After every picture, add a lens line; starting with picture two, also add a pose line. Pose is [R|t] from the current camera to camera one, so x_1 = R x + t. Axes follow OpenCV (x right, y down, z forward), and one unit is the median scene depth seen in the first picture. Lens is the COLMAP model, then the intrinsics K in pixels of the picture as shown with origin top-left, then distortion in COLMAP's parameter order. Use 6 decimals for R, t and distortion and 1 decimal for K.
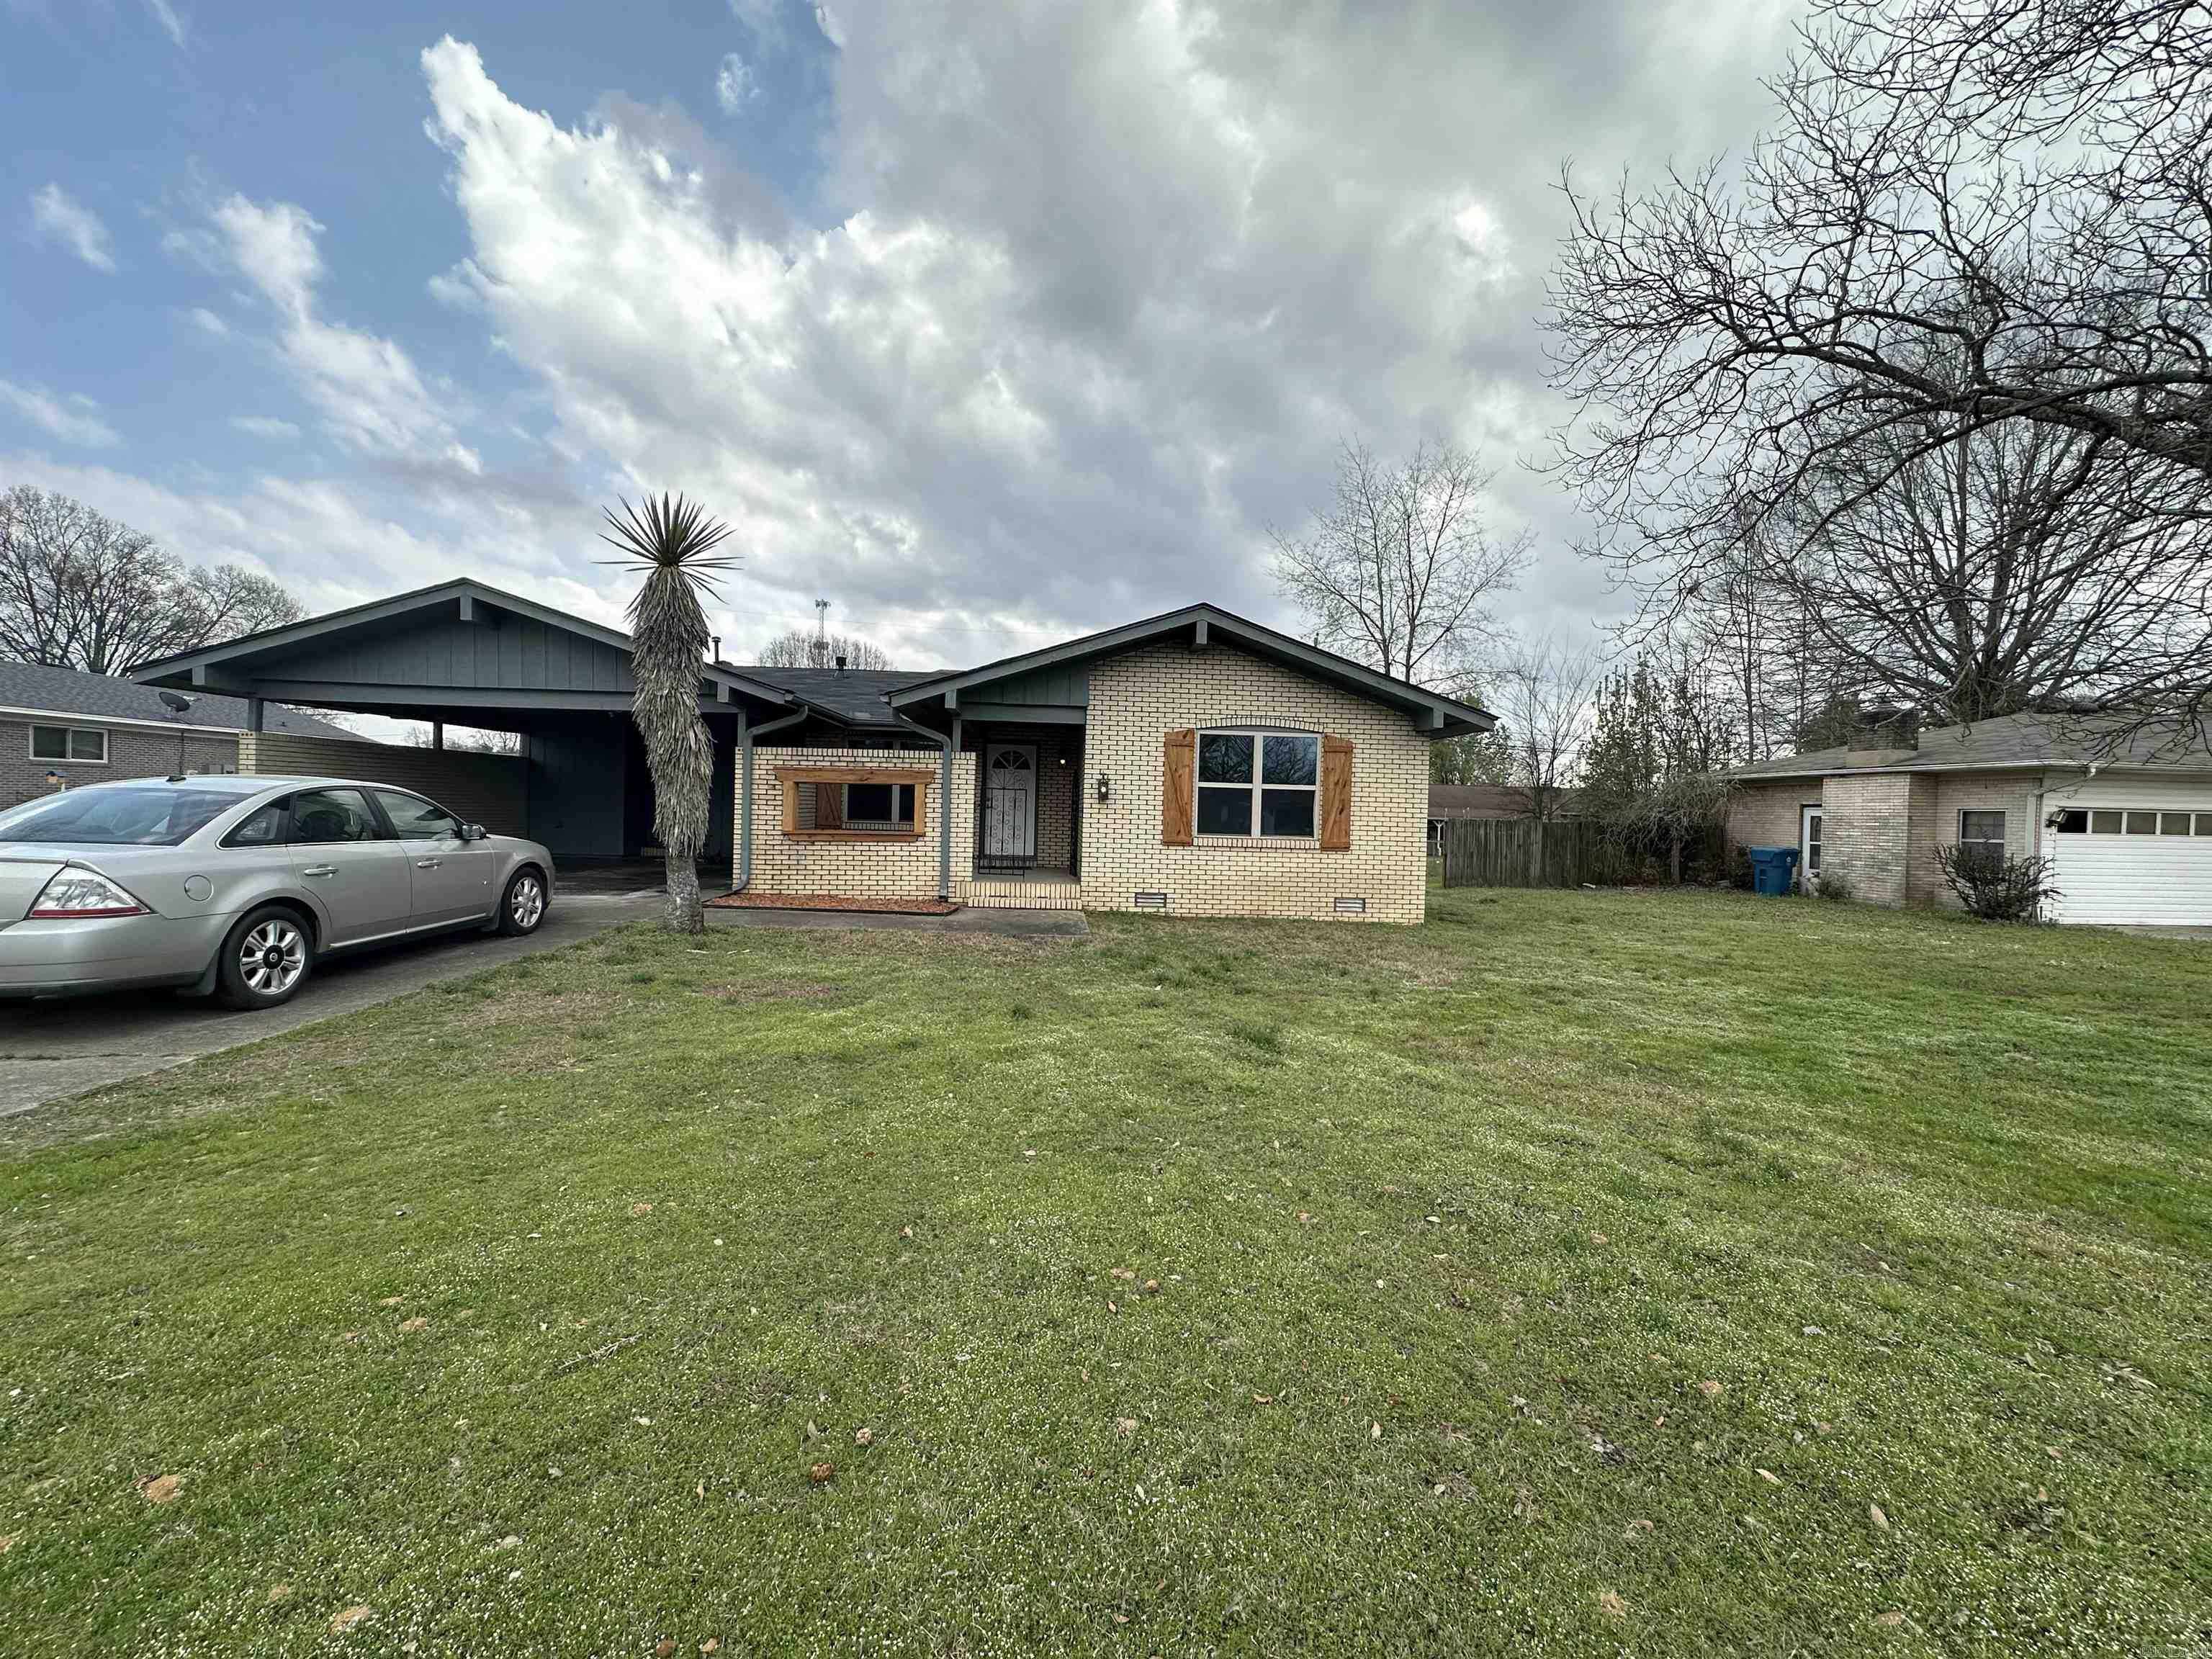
lens RADIAL K [[879.8, 0, 1111.9], [0, 879.8, 821.4], [0, 0, 1]] dist [-0.000694, -0.000253]
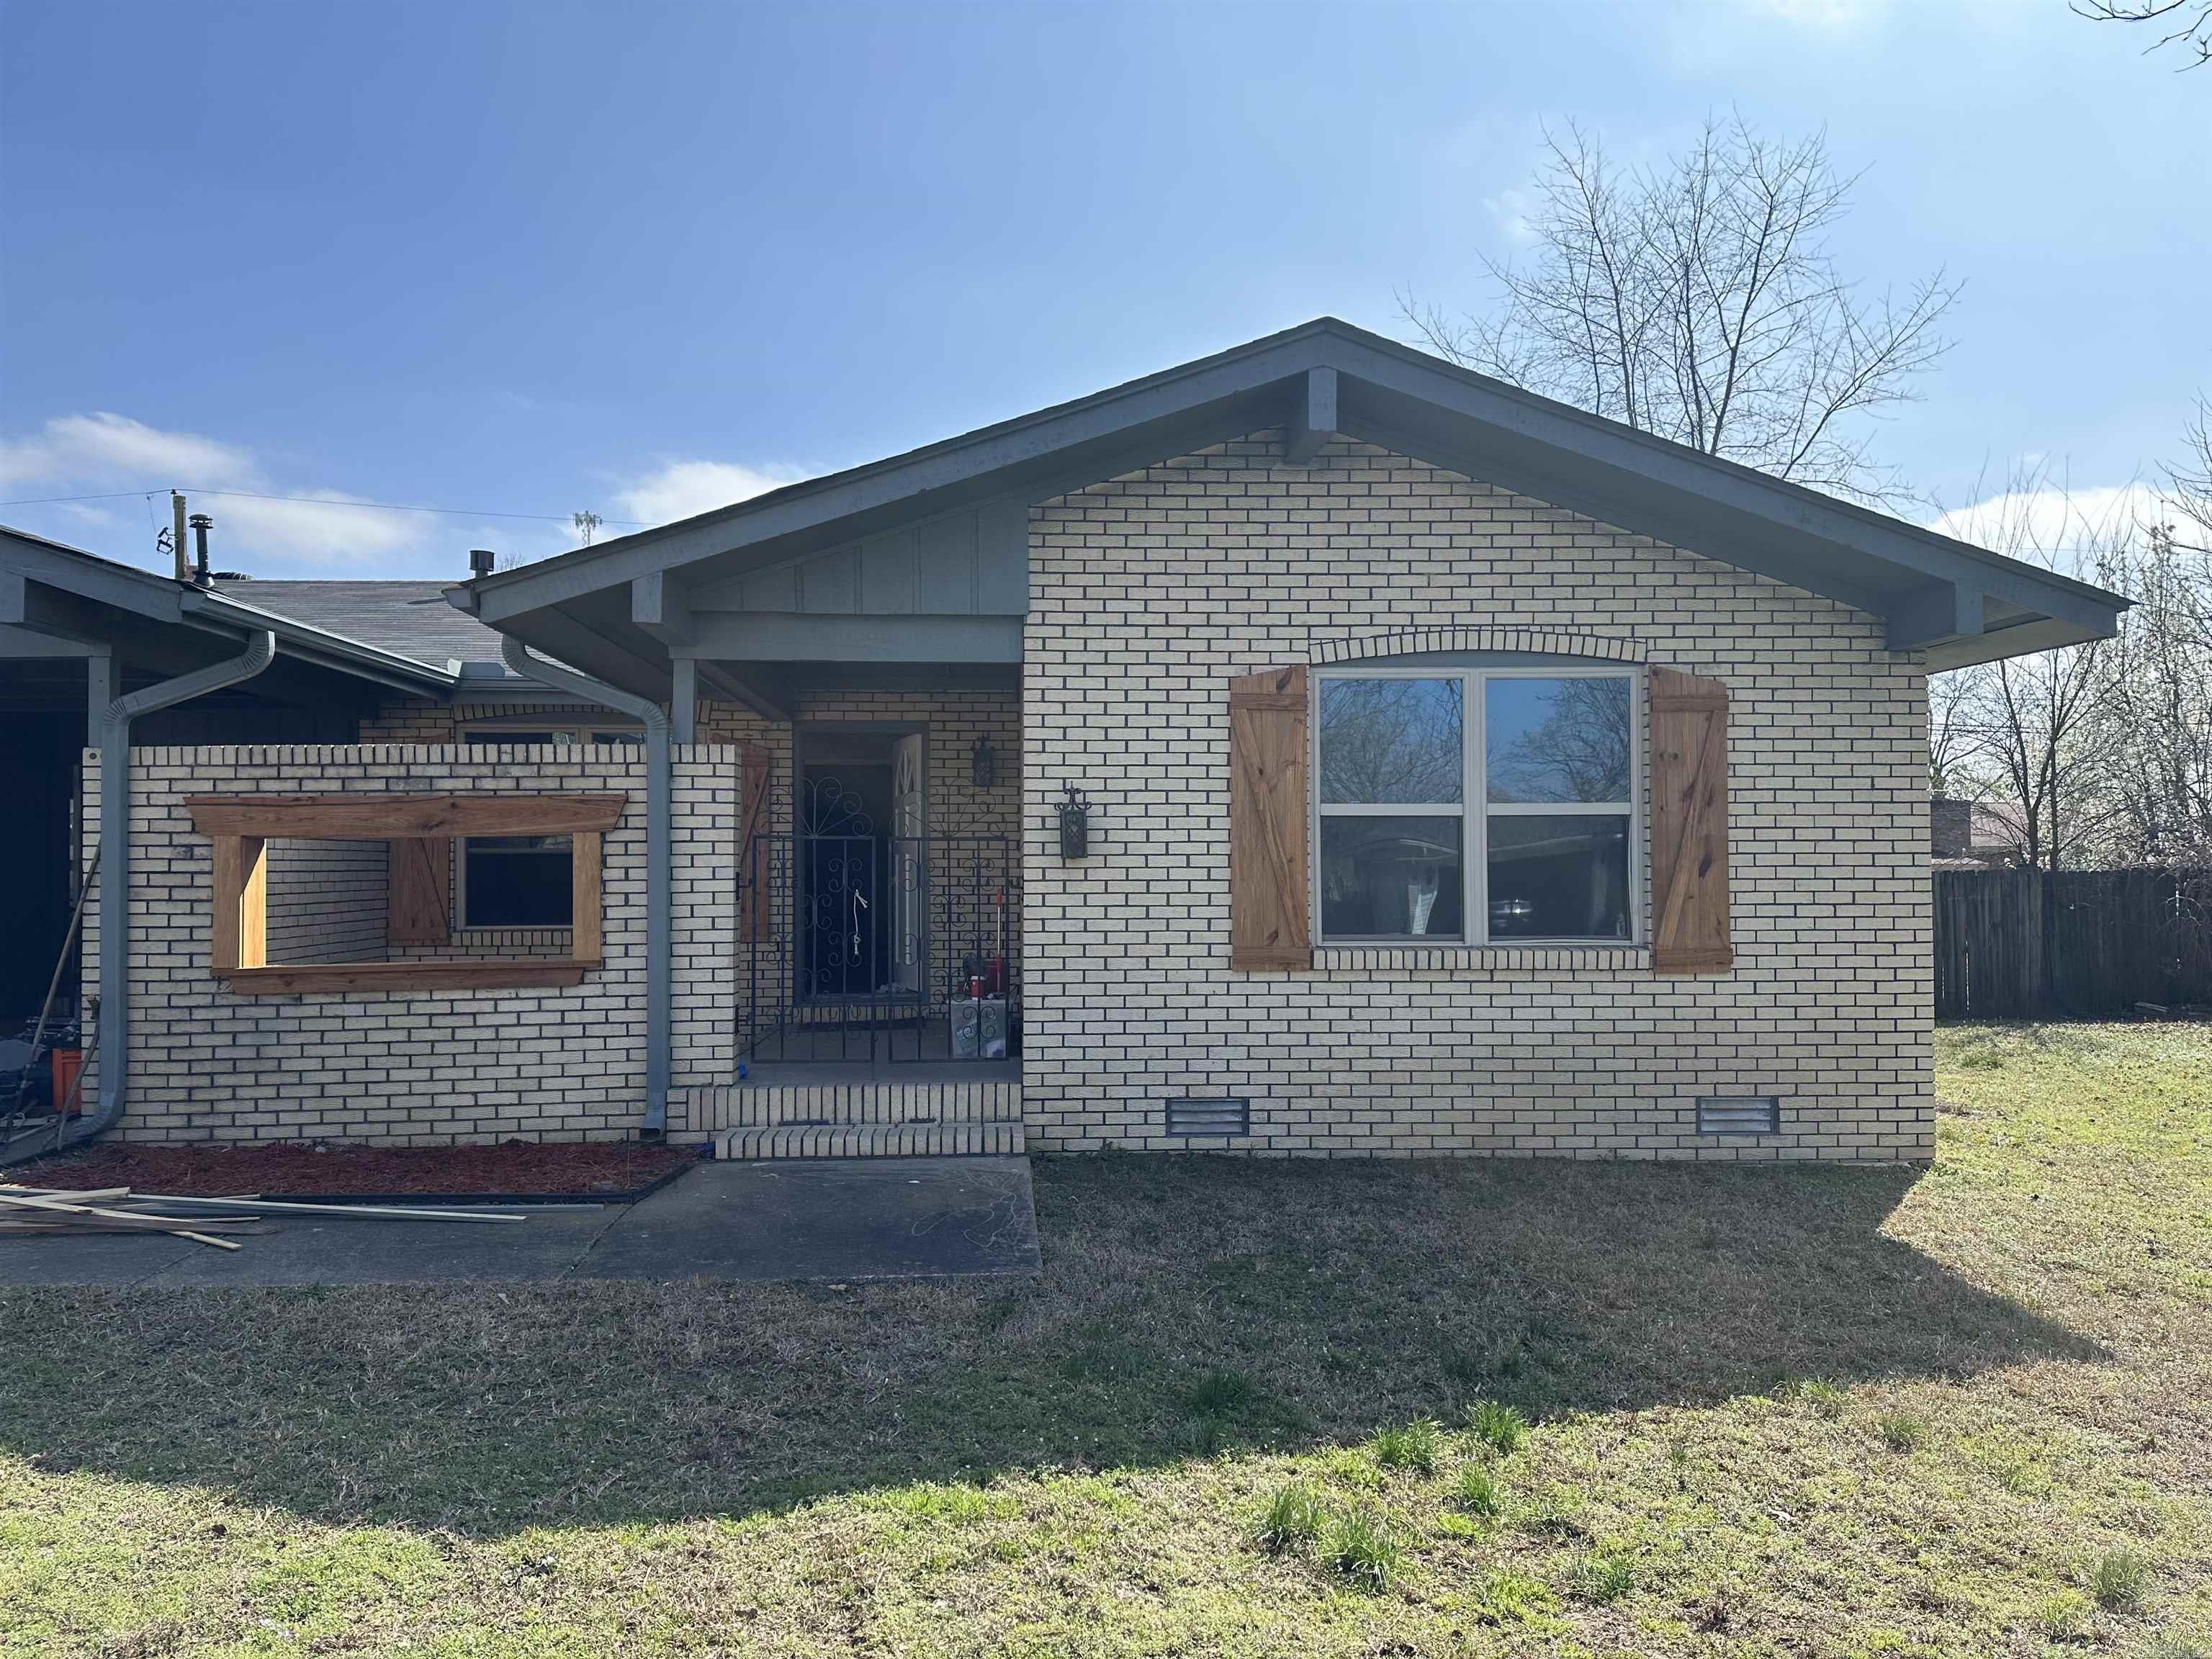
lens RADIAL K [[1548.1, 0, 1108.2], [0, 1548.1, 833.6], [0, 0, 1]] dist [0.004019, 0.000715]
pose [[0.999466, -0.032212, -0.005403, 0.008728], [0.031988, 0.998788, -0.037394, -0.009124], [0.006601, 0.037201, 0.999286, 0.330491]]
